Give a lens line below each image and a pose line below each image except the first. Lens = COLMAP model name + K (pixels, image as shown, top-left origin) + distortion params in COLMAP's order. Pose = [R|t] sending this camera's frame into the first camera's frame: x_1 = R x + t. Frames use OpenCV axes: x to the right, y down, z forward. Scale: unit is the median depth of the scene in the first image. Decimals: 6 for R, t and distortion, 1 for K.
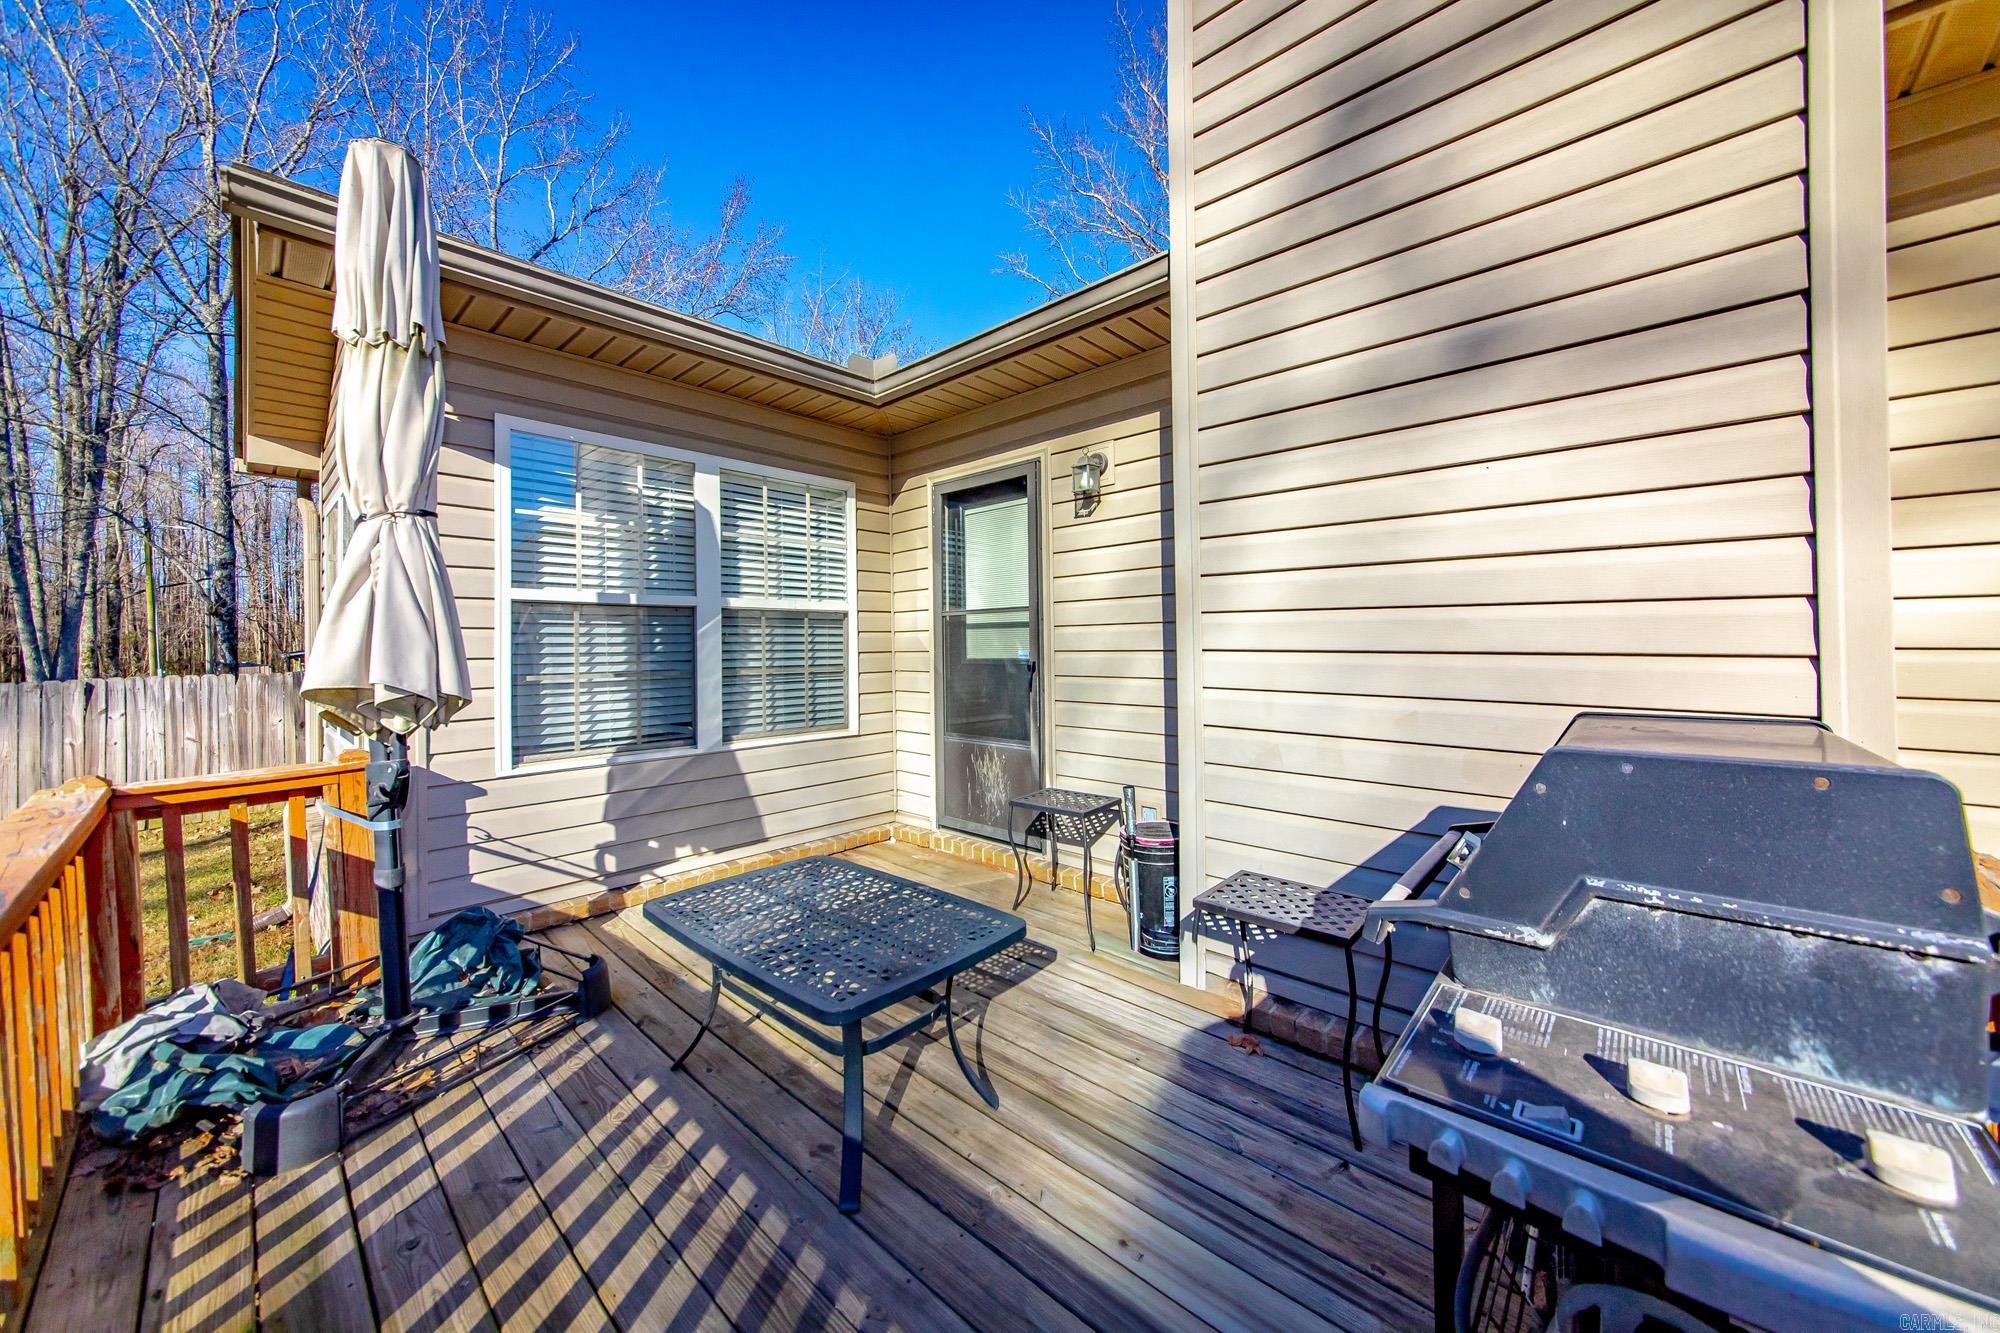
lens RADIAL K [[733.8, 0, 1007.8], [0, 733.8, 660.1], [0, 0, 1]] dist [-0.001098, 0.000097]
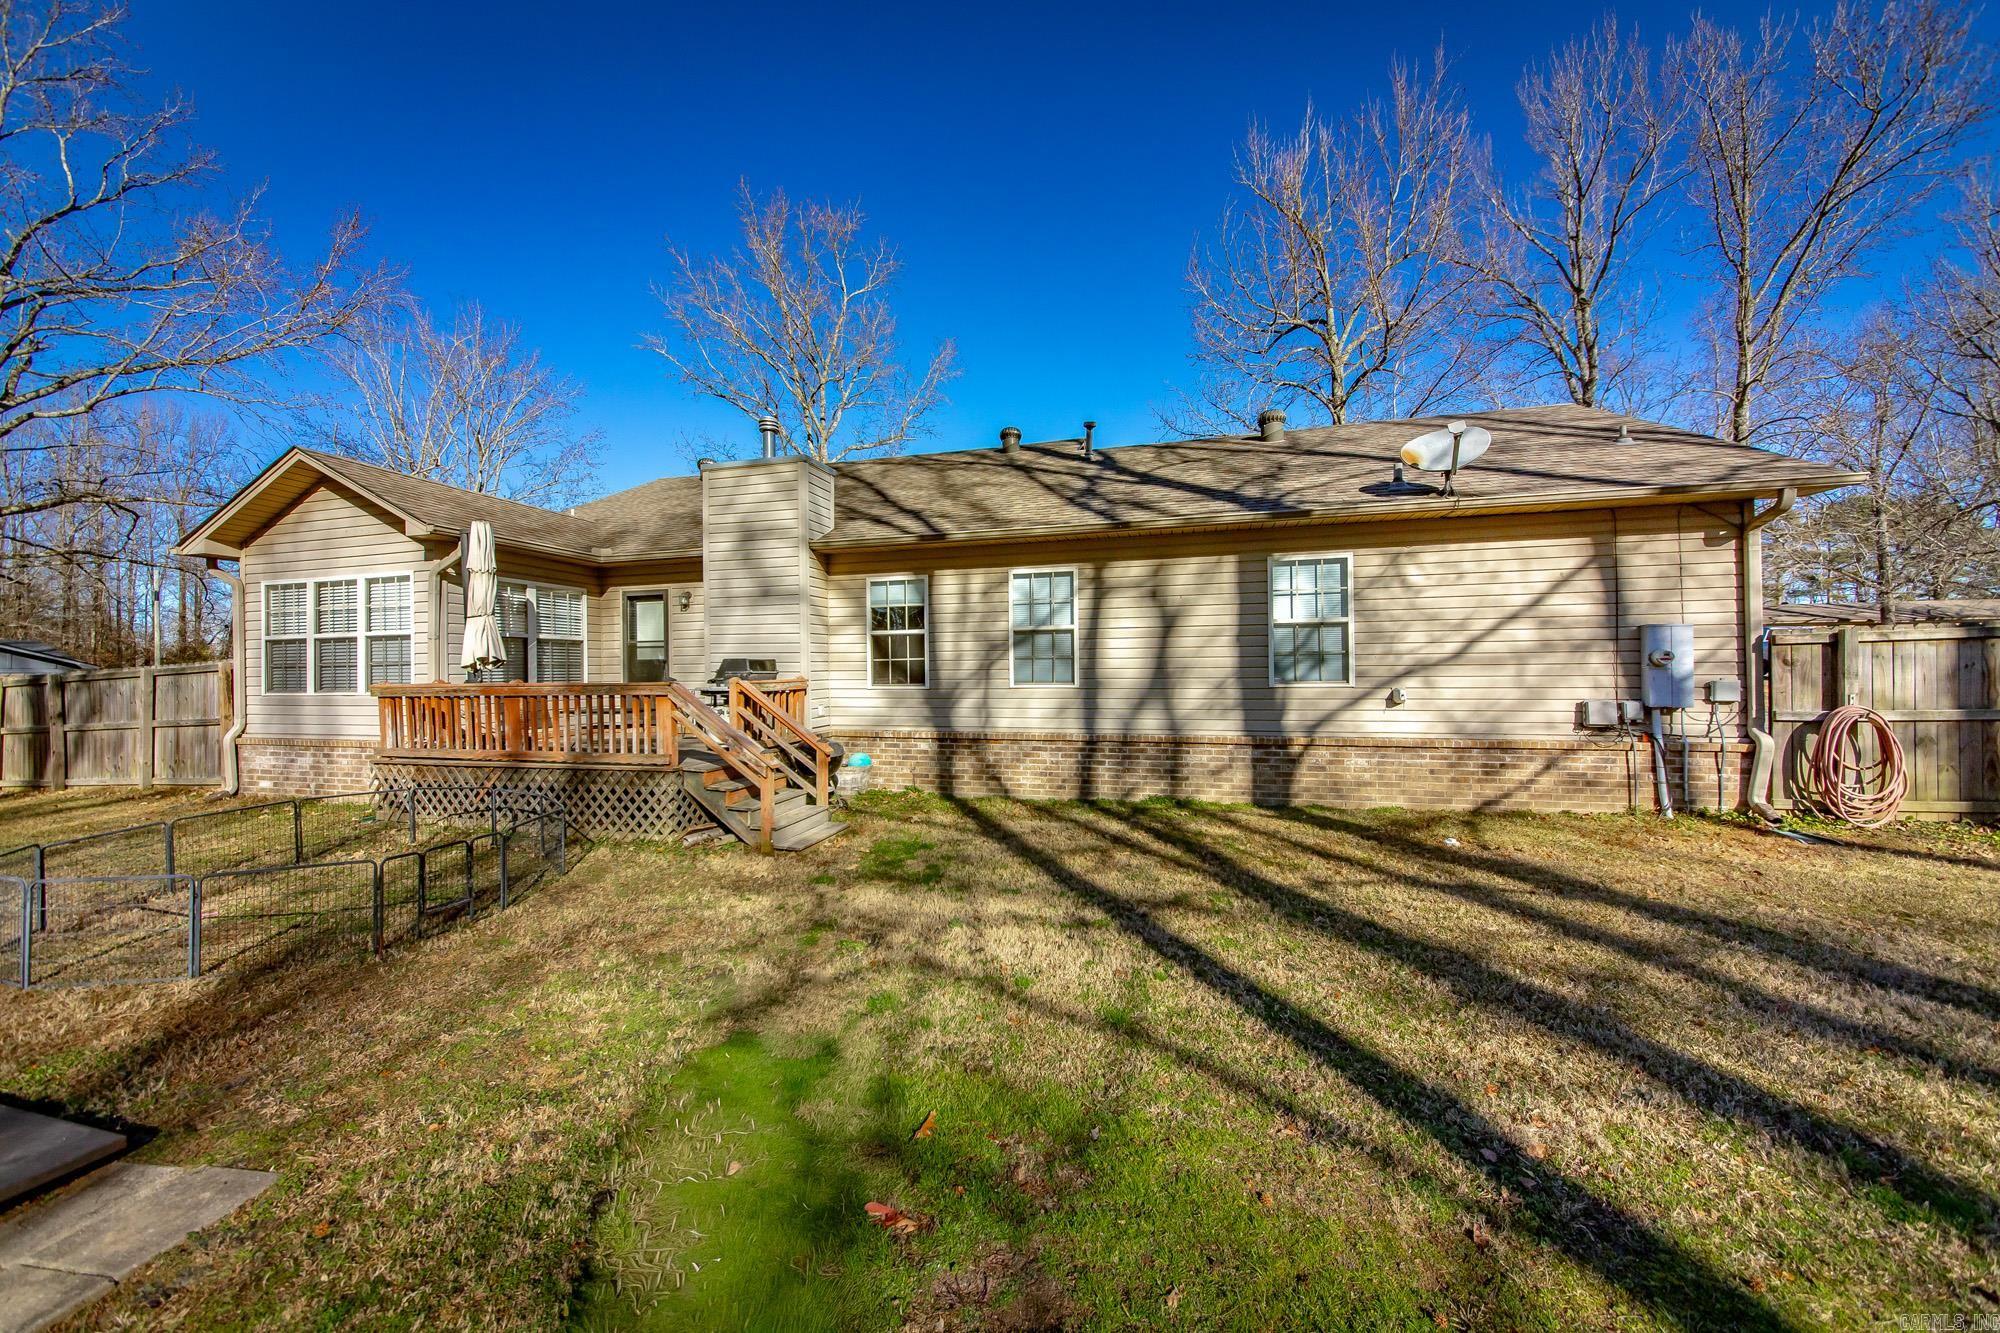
lens RADIAL K [[688.5, 0, 994.3], [0, 688.5, 669.0], [0, 0, 1]] dist [0.000725, 0.000086]
pose [[0.889757, 0.005733, 0.456399, -0.045829], [0.006936, 0.999636, -0.026078, 0.110576], [-0.456382, 0.026369, 0.889393, -1.865367]]
